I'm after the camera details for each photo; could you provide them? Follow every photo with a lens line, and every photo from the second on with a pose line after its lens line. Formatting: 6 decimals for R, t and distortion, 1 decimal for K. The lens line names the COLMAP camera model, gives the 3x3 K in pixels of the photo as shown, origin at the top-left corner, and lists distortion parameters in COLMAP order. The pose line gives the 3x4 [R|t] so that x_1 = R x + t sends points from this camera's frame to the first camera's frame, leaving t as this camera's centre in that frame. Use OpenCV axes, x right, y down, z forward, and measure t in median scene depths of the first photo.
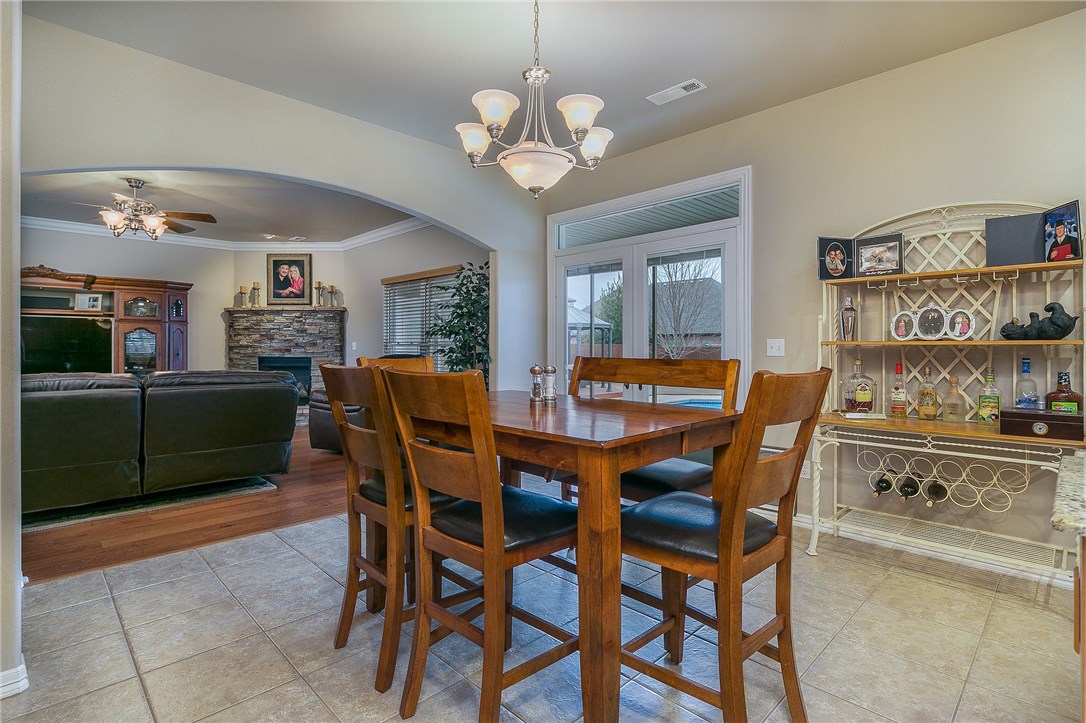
lens RADIAL K [[539.7, 0, 546.9], [0, 539.7, 347.1], [0, 0, 1]] dist [0.002530, -0.002728]
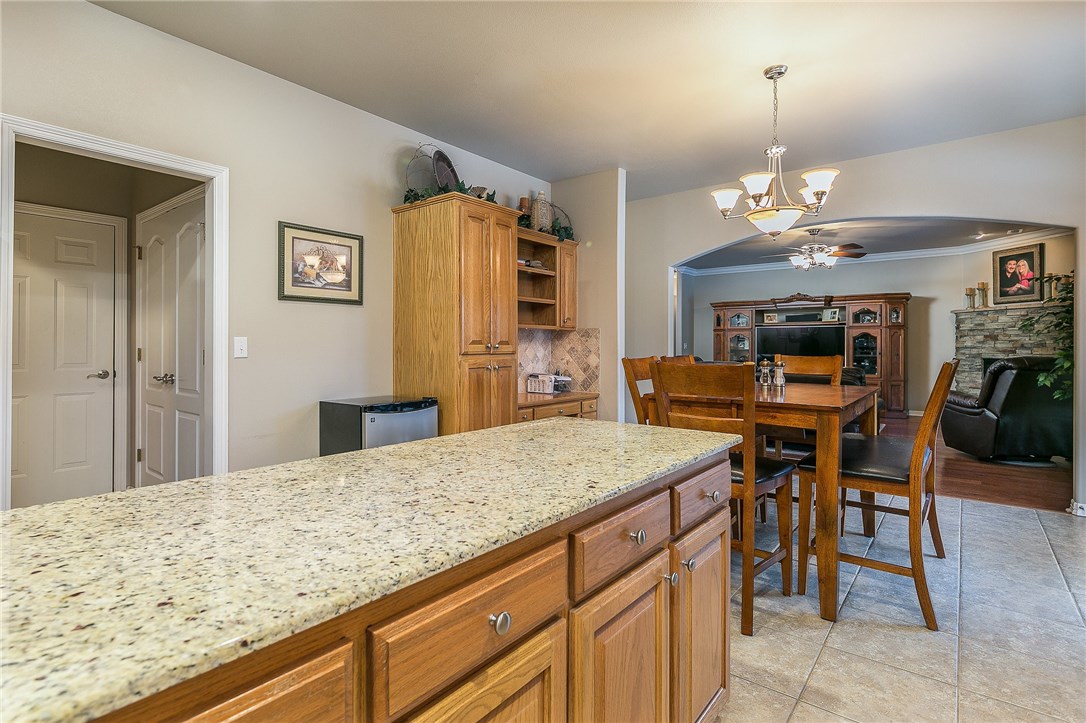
lens RADIAL K [[539.7, 0, 524.8], [0, 539.7, 347.6], [0, 0, 1]] dist [0.002530, -0.002728]
pose [[0.108558, 0.002167, -0.994088, 1.832268], [-0.003170, 0.999993, 0.001833, -0.001319], [0.994085, 0.002953, 0.108564, 0.321282]]
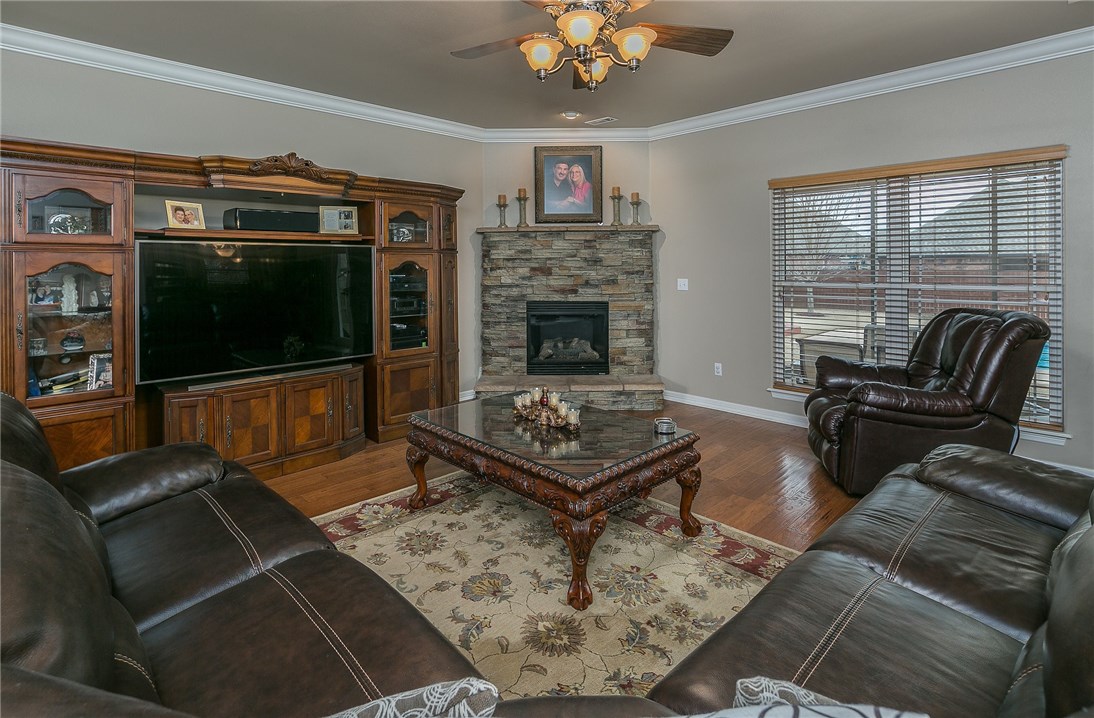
lens RADIAL K [[543.6, 0, 553.6], [0, 543.6, 265.6], [0, 0, 1]] dist [0.002530, -0.002728]
pose [[0.999949, -0.007813, -0.006326, -2.573763], [0.007800, 0.999967, -0.002138, -0.125143], [0.006342, 0.002089, 0.999978, 1.705551]]
